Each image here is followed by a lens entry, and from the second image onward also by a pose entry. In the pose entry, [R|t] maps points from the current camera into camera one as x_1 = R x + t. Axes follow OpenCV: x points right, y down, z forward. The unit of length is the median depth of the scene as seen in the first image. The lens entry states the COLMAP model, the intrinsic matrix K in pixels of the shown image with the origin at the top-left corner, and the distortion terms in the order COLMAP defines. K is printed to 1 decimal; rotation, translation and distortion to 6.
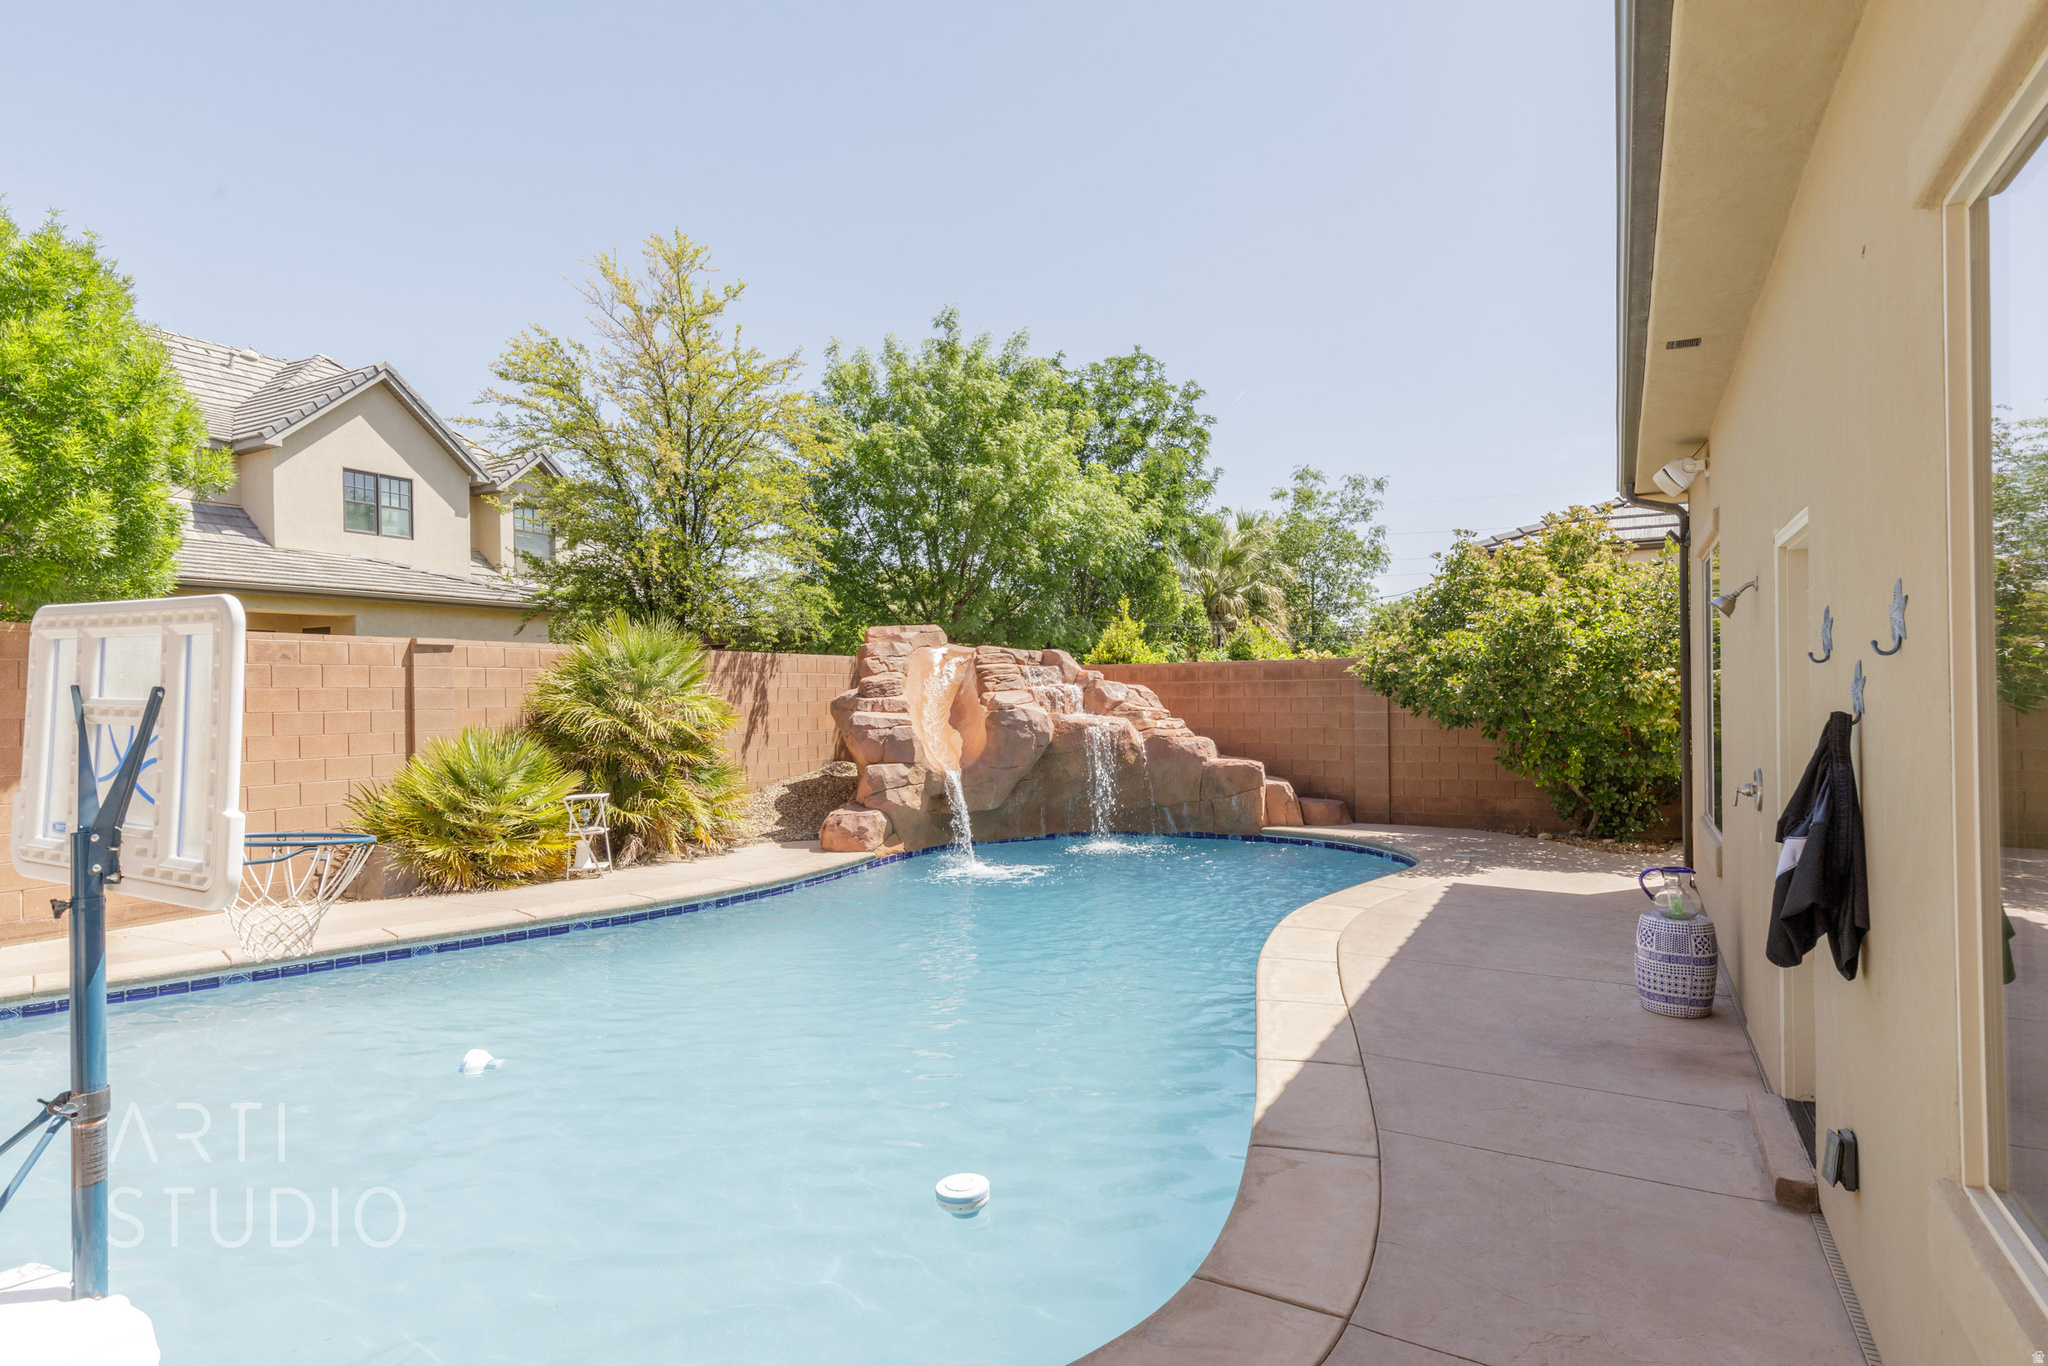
lens RADIAL K [[1147.6, 0, 1031.1], [0, 1147.6, 690.8], [0, 0, 1]] dist [-0.000972, -0.000913]
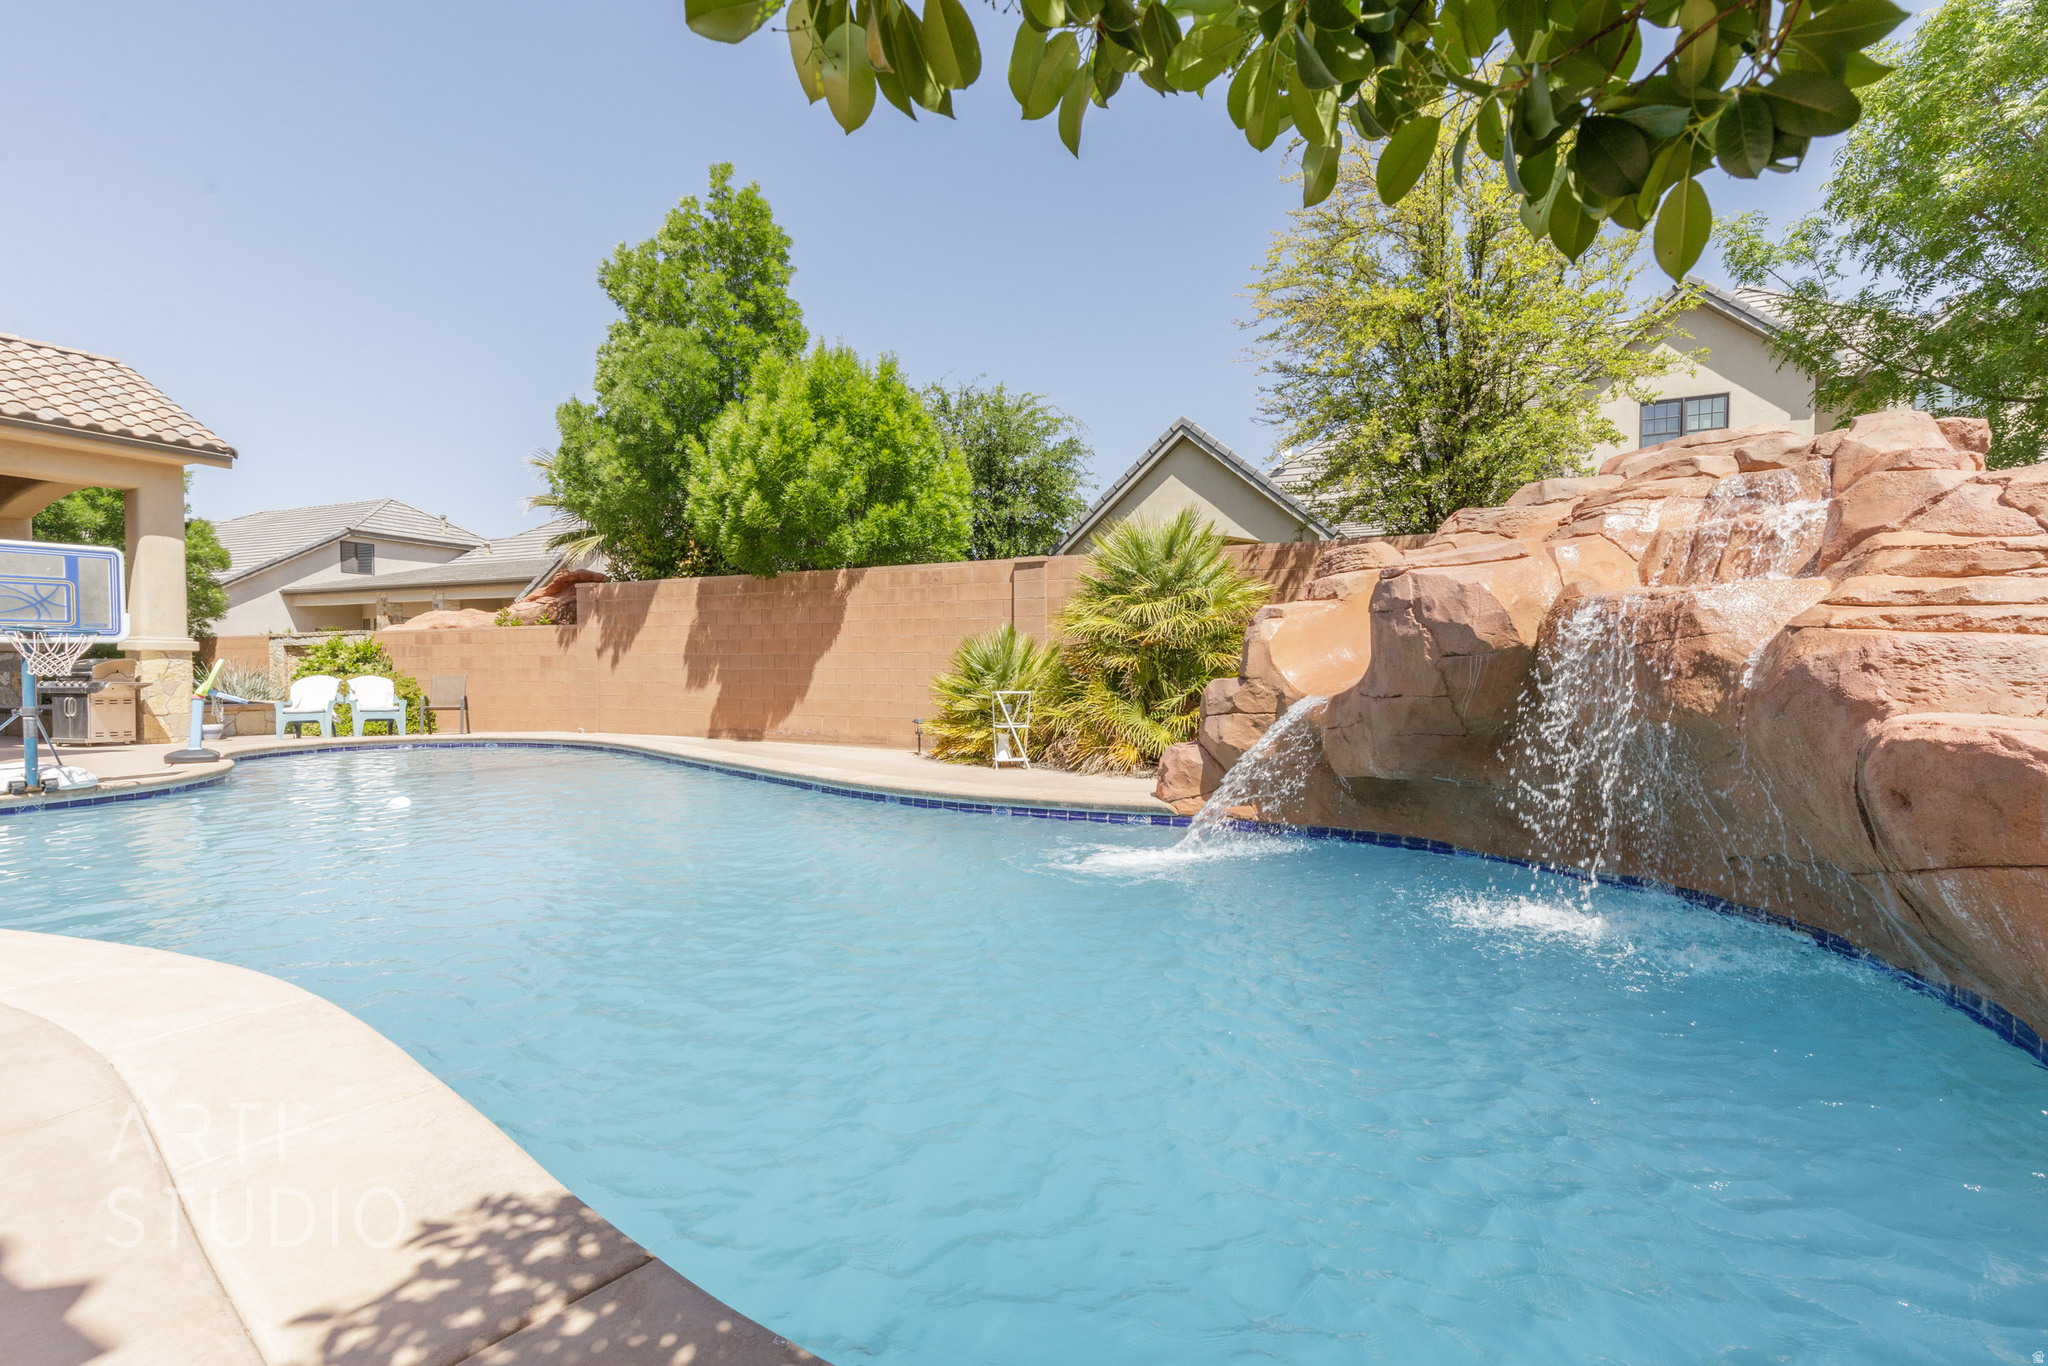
lens RADIAL K [[911.0, 0, 1037.4], [0, 911.0, 688.9], [0, 0, 1]] dist [0.004559, -0.000407]
pose [[0.006350, 0.035584, -0.999347, 0.336616], [-0.001043, 0.999366, 0.035578, 0.045355], [0.999979, 0.000816, 0.006383, 0.774065]]
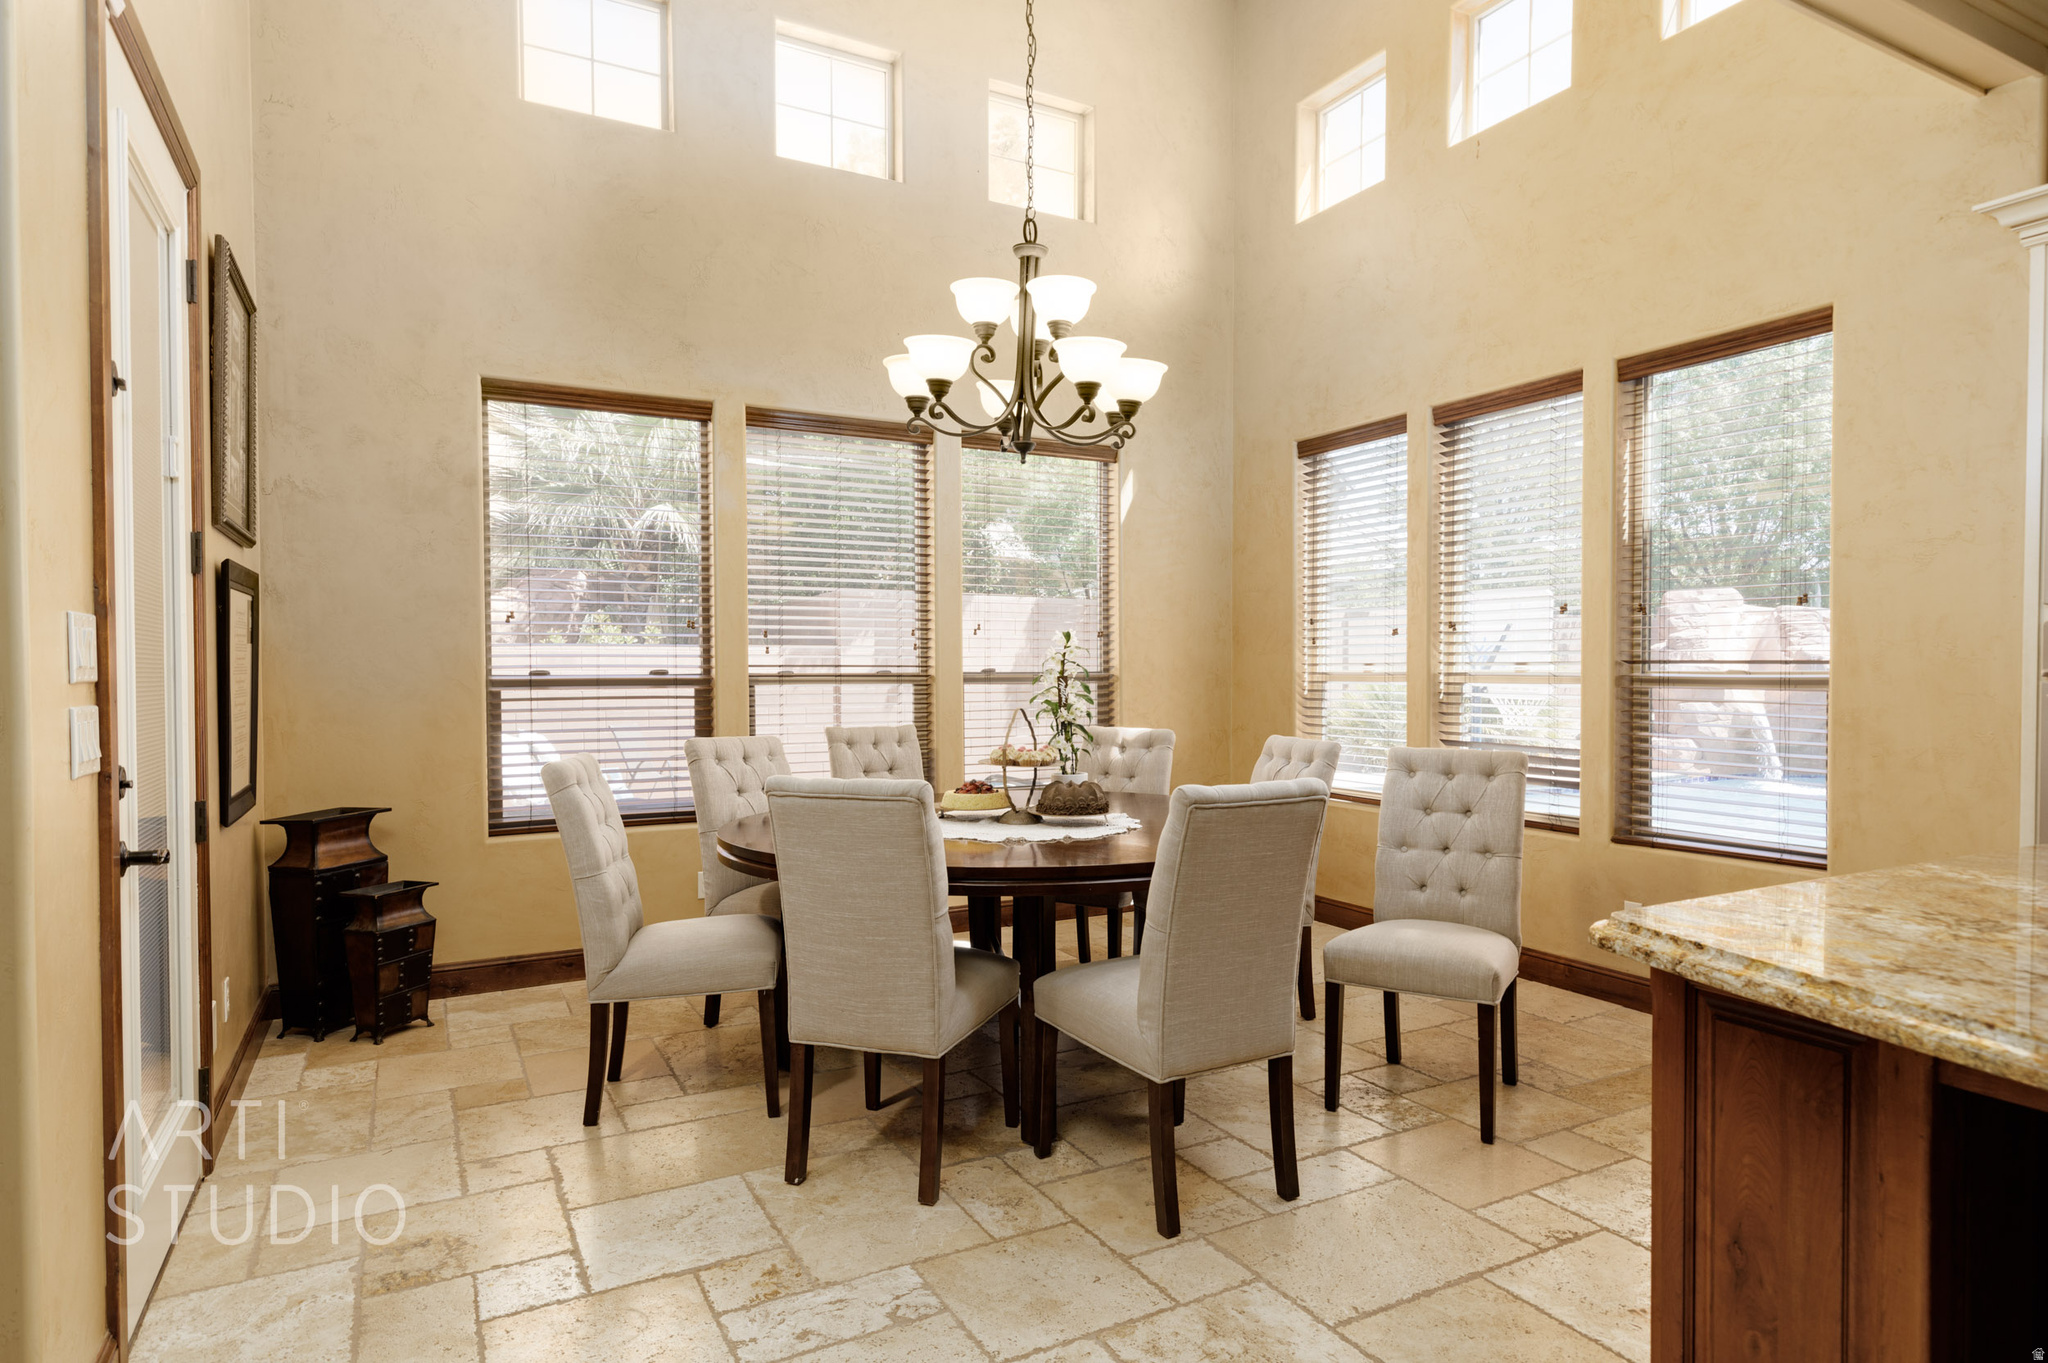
lens RADIAL K [[1137.7, 0, 1021.6], [0, 1137.7, 686.9], [0, 0, 1]] dist [0.001162, -0.000303]
pose [[0.826196, 0.012759, -0.563239, -0.032221], [-0.001337, 0.999785, 0.020686, 0.020459], [0.563382, -0.016338, 0.826035, -0.349322]]
